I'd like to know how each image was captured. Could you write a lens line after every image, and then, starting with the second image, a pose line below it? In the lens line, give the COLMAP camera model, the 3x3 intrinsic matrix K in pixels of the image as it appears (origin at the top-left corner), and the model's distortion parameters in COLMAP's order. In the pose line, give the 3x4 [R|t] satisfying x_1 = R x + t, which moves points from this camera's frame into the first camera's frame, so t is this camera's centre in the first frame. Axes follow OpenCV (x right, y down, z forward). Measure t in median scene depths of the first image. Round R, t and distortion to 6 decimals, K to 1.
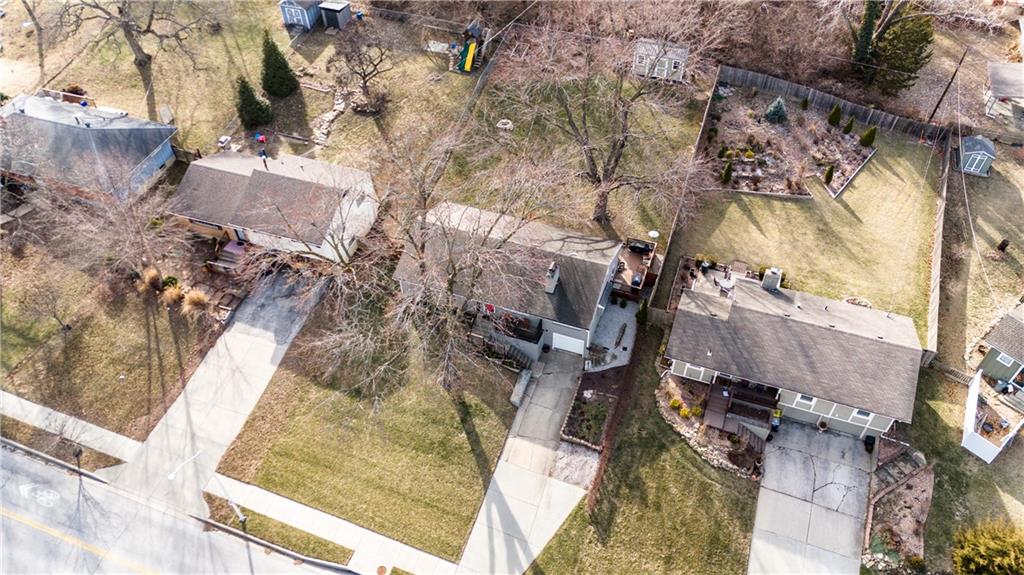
lens RADIAL K [[745.4, 0, 512.0], [0, 745.4, 287.5], [0, 0, 1]] dist [0.078470, -0.003054]
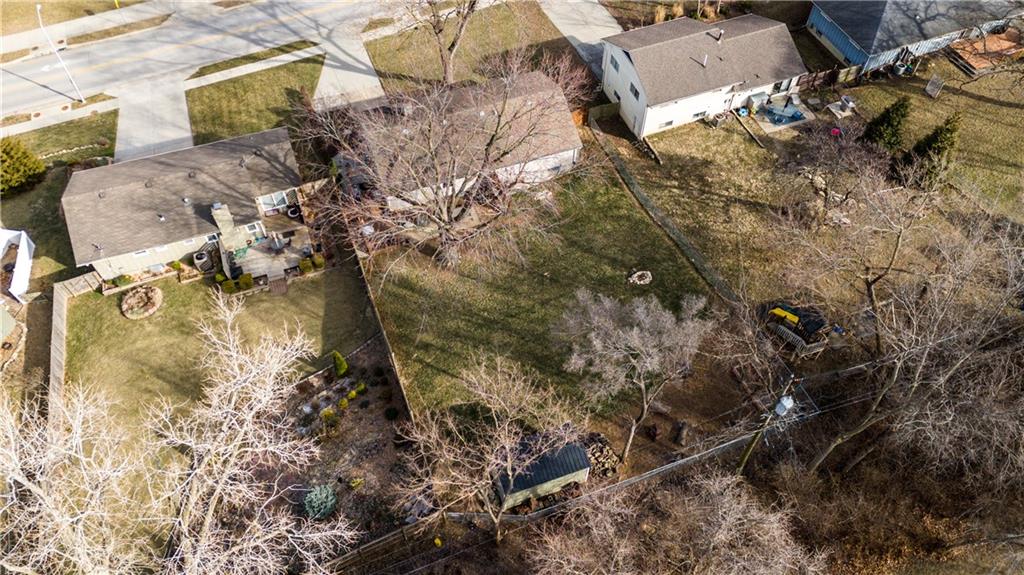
lens RADIAL K [[751.1, 0, 512.0], [0, 751.1, 287.5], [0, 0, 1]] dist [0.054145, -0.031210]
pose [[-0.767844, 0.527100, -0.364117, 0.469761], [-0.465015, -0.067628, 0.882716, -1.057227], [0.440655, 0.847108, 0.297037, 0.975565]]
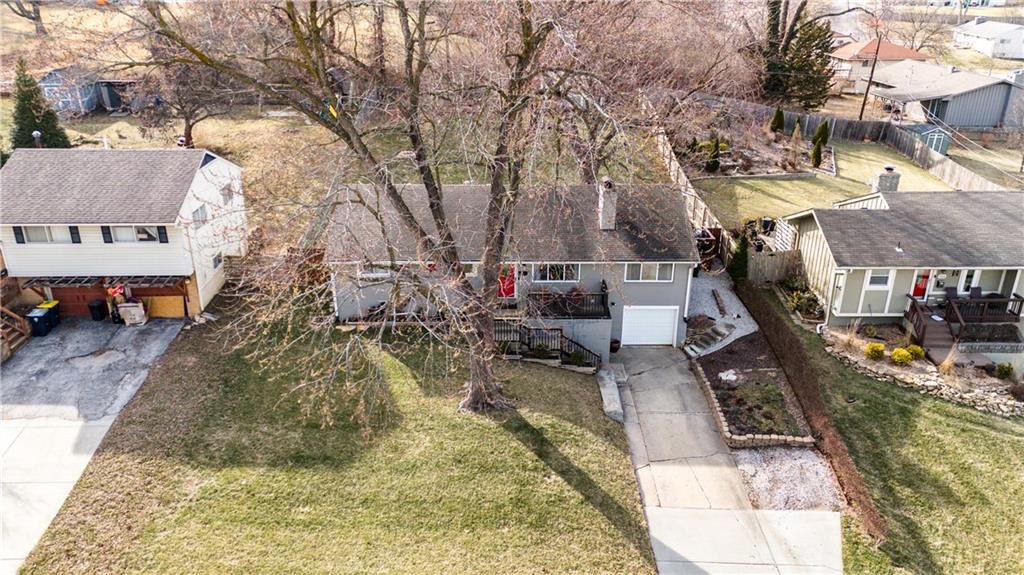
lens RADIAL K [[751.1, 0, 512.0], [0, 751.1, 287.5], [0, 0, 1]] dist [0.054145, -0.031210]
pose [[0.934760, -0.121556, 0.333839, -0.228778], [0.249356, 0.893796, -0.372761, 0.254477], [-0.253073, 0.431687, 0.865795, 0.530925]]
